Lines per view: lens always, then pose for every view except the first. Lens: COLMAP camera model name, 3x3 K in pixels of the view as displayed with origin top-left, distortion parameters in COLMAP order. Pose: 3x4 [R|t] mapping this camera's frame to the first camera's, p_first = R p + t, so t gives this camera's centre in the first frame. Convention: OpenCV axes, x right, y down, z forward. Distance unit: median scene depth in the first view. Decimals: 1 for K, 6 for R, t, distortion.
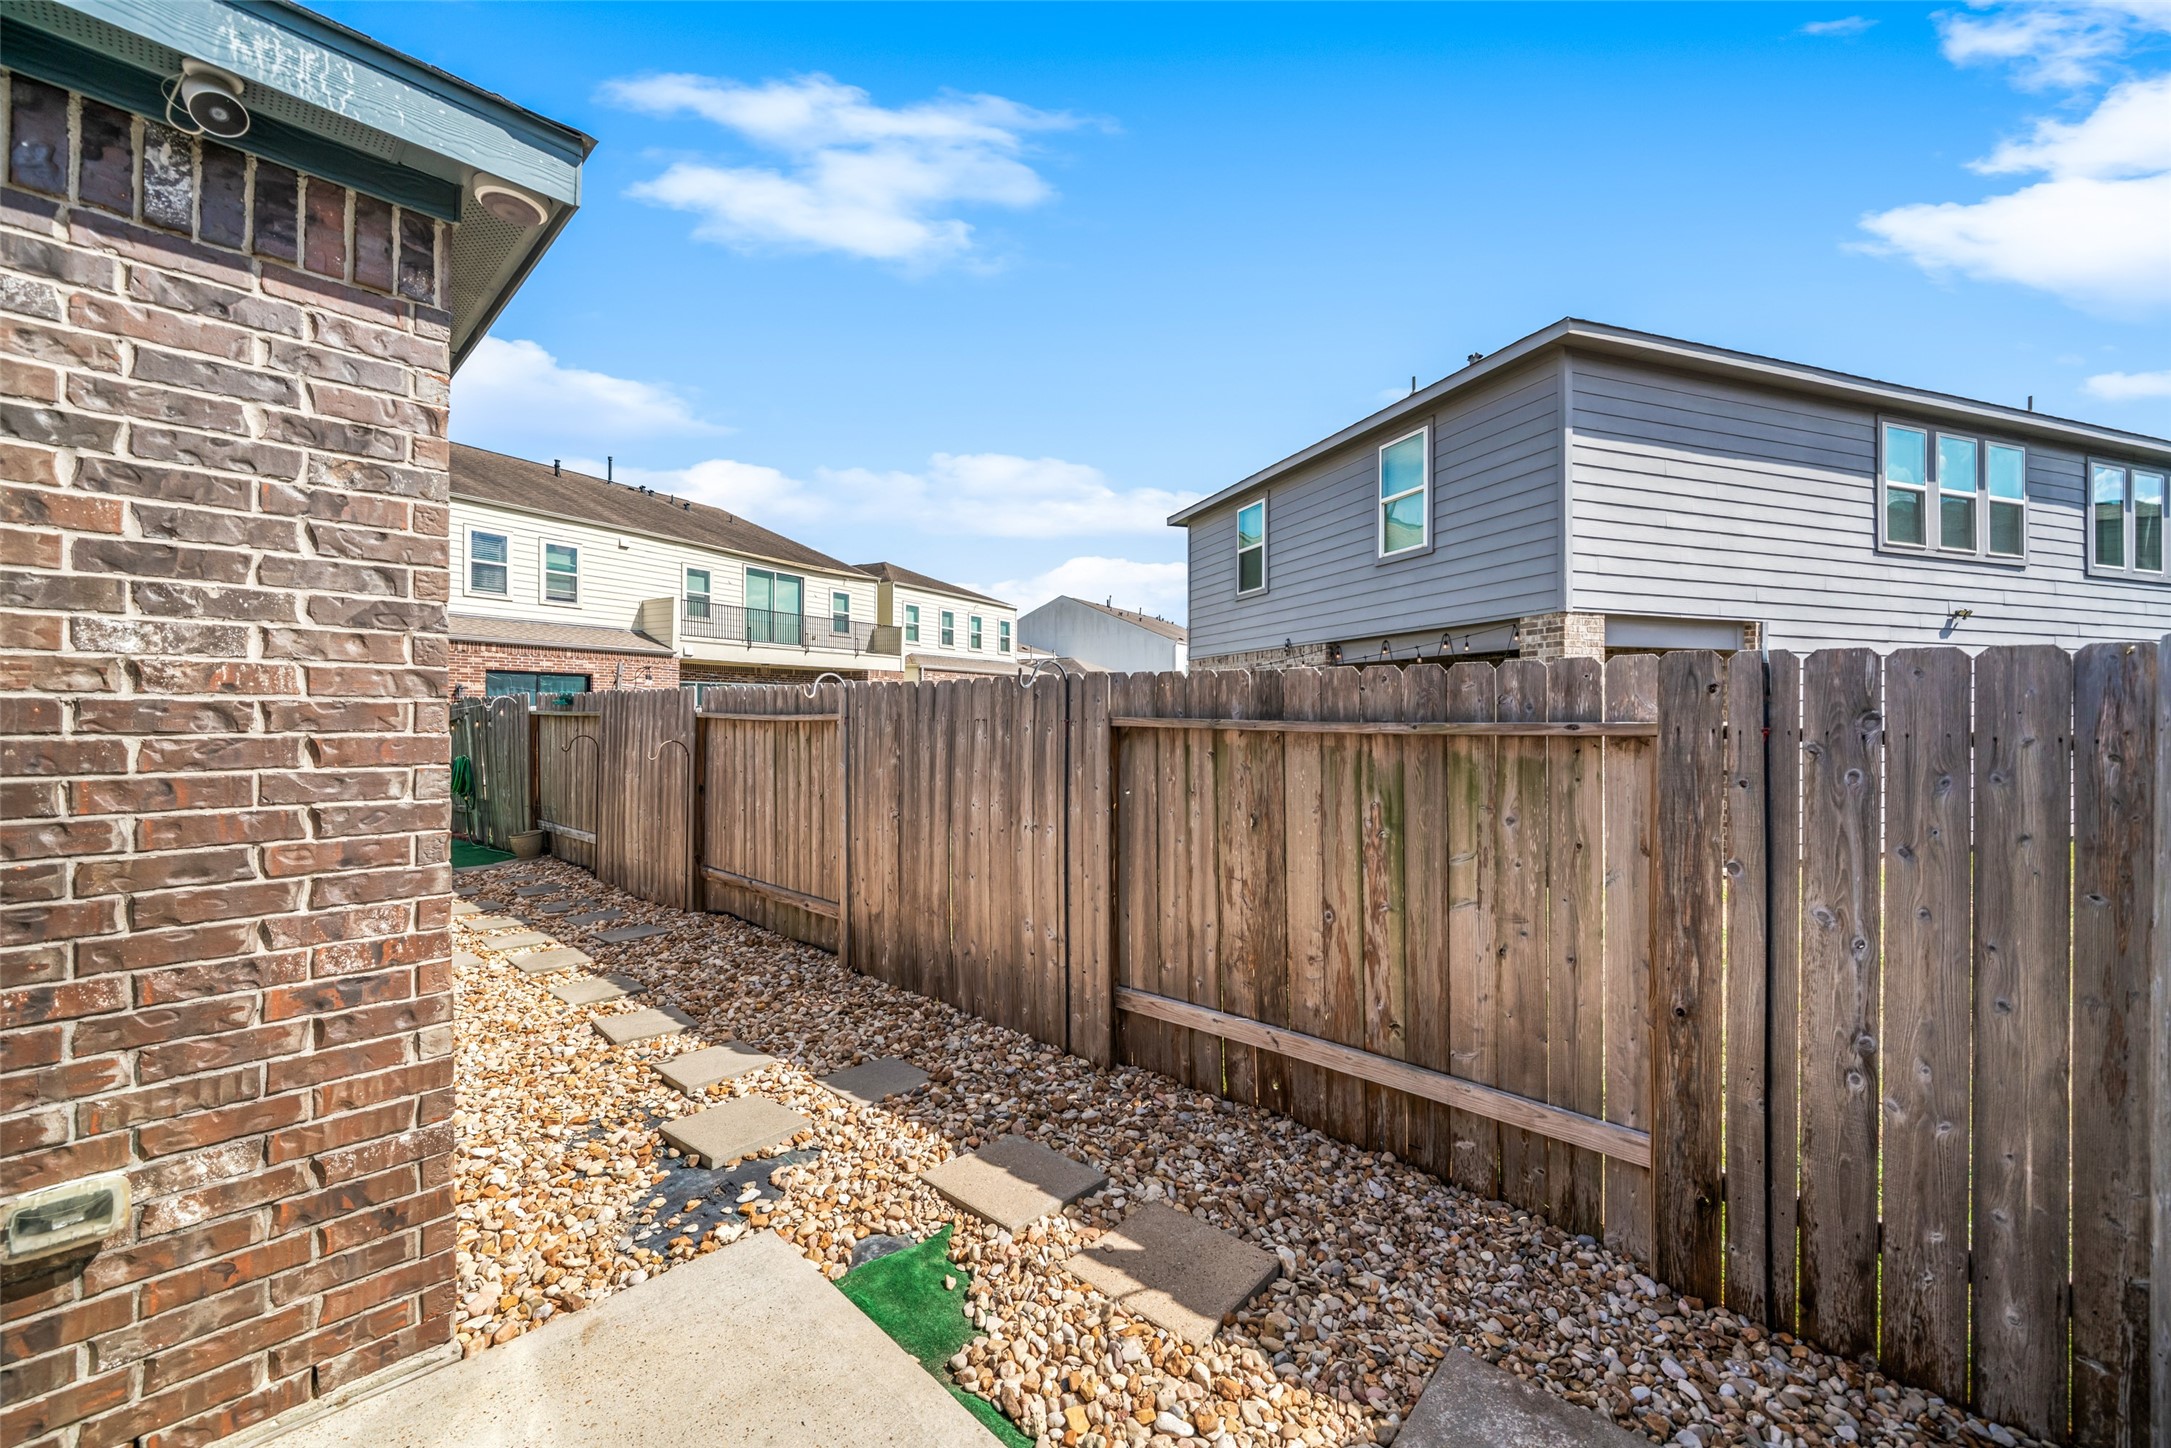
lens RADIAL K [[843.2, 0, 1080.3], [0, 843.2, 716.6], [0, 0, 1]] dist [-0.001300, -0.000164]
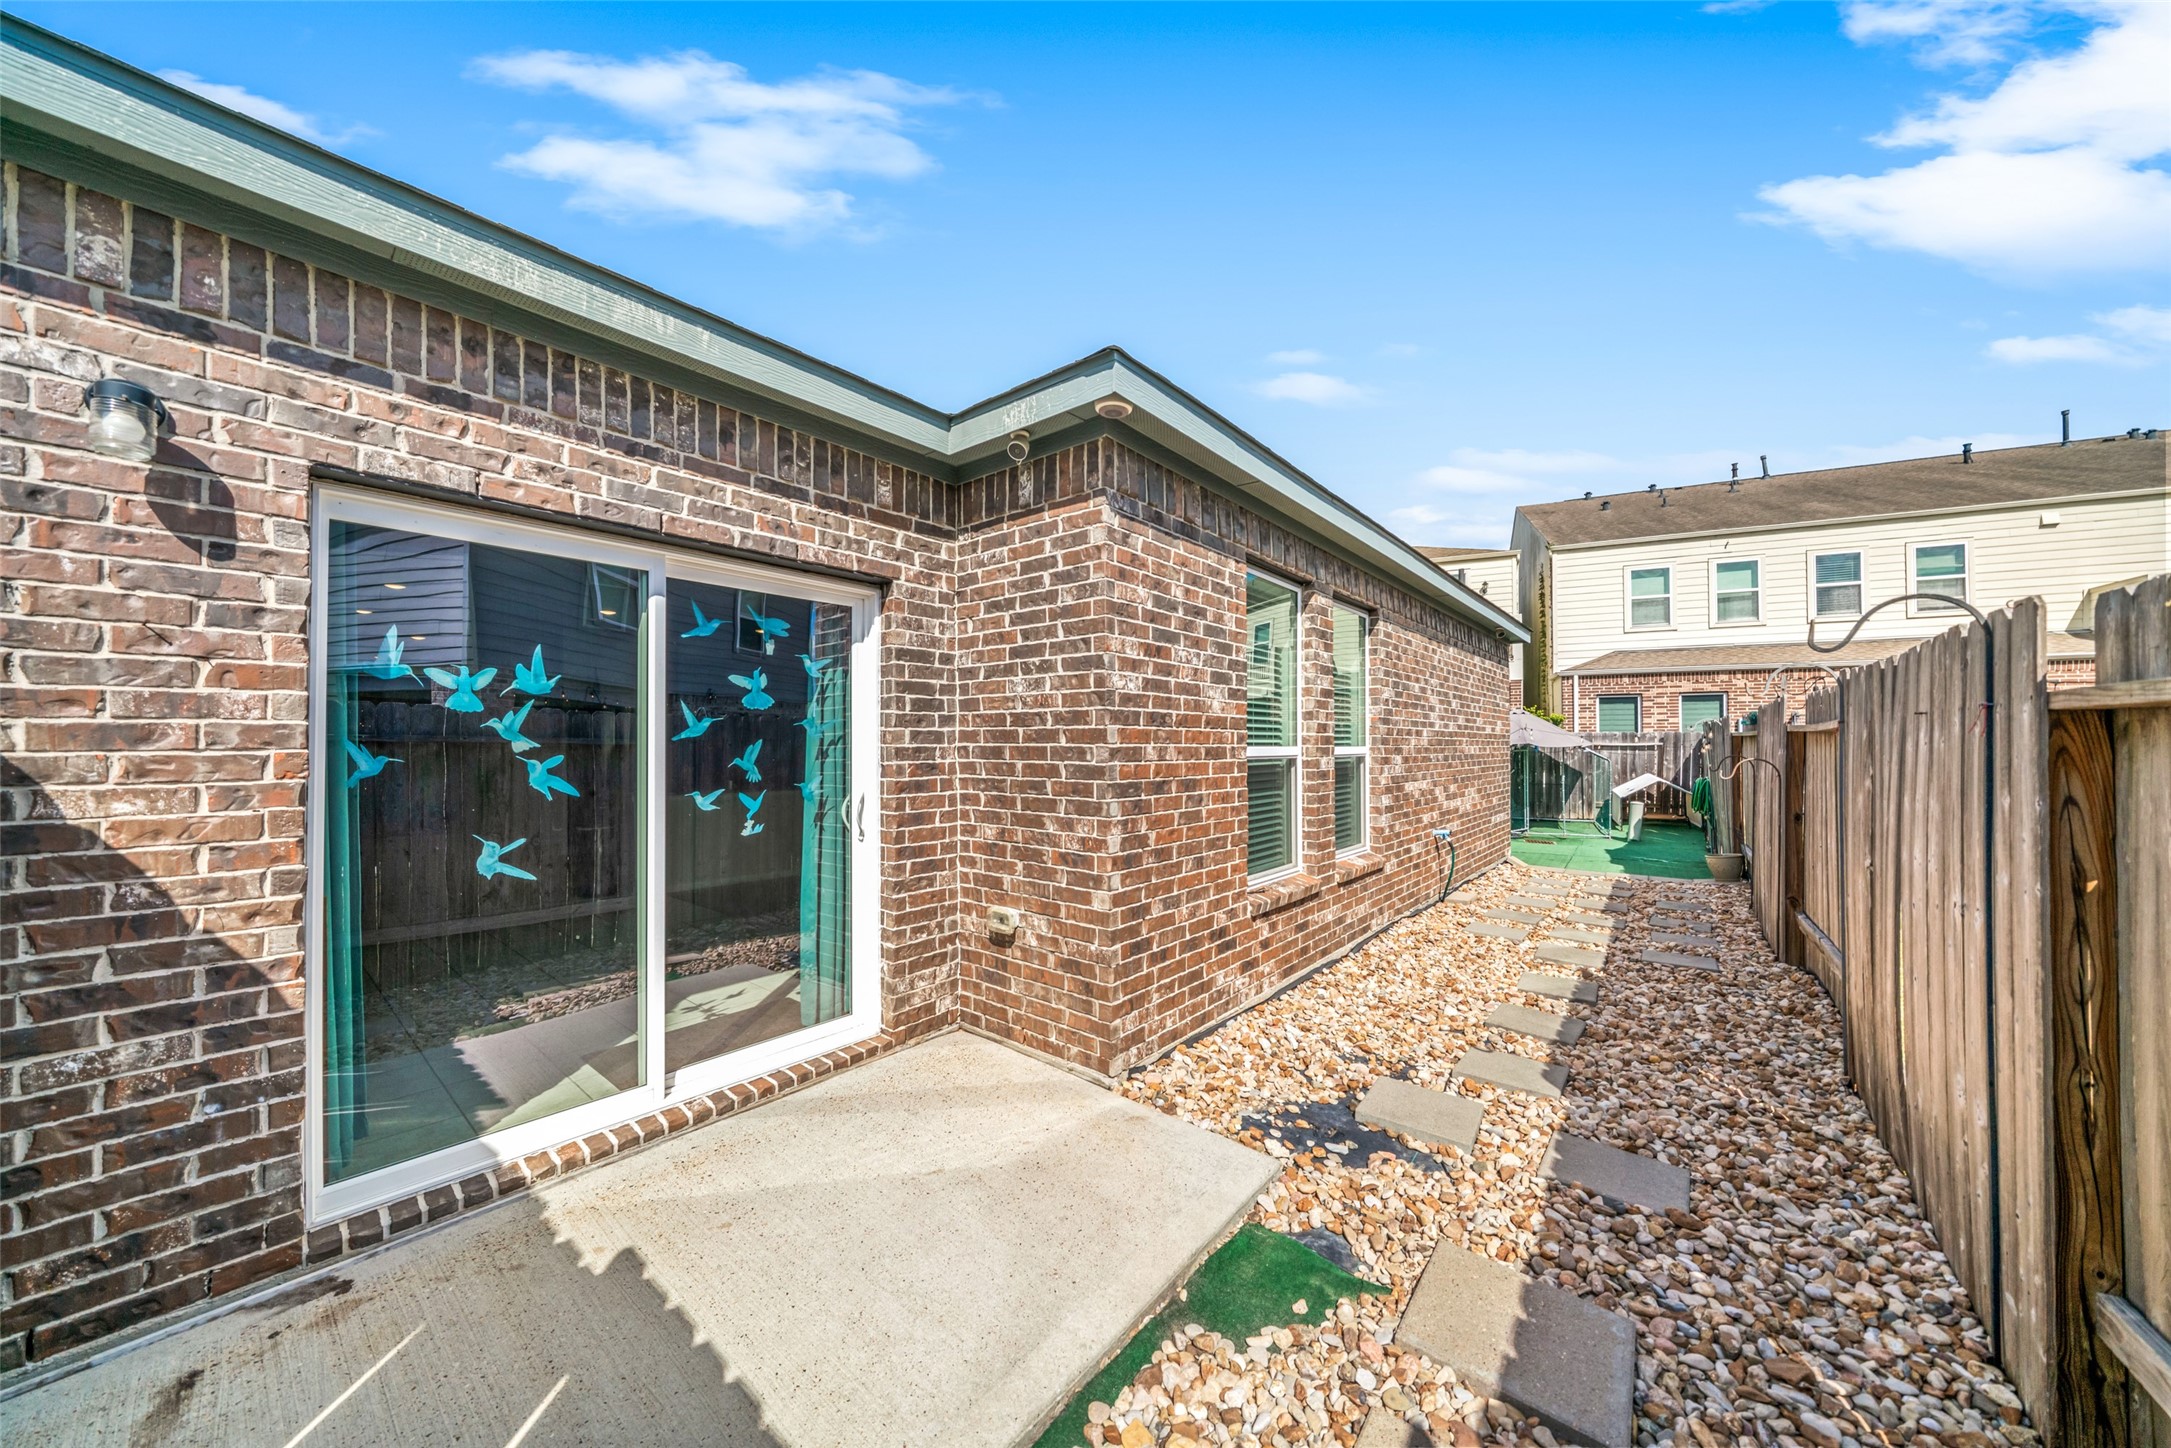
lens RADIAL K [[744.0, 0, 1081.4], [0, 744.0, 737.1], [0, 0, 1]] dist [-0.008484, 0.000010]
pose [[0.061875, -0.014169, -0.997983, 0.497635], [-0.003464, 0.999890, -0.014411, 0.041091], [0.998078, 0.004349, 0.061819, 0.536853]]
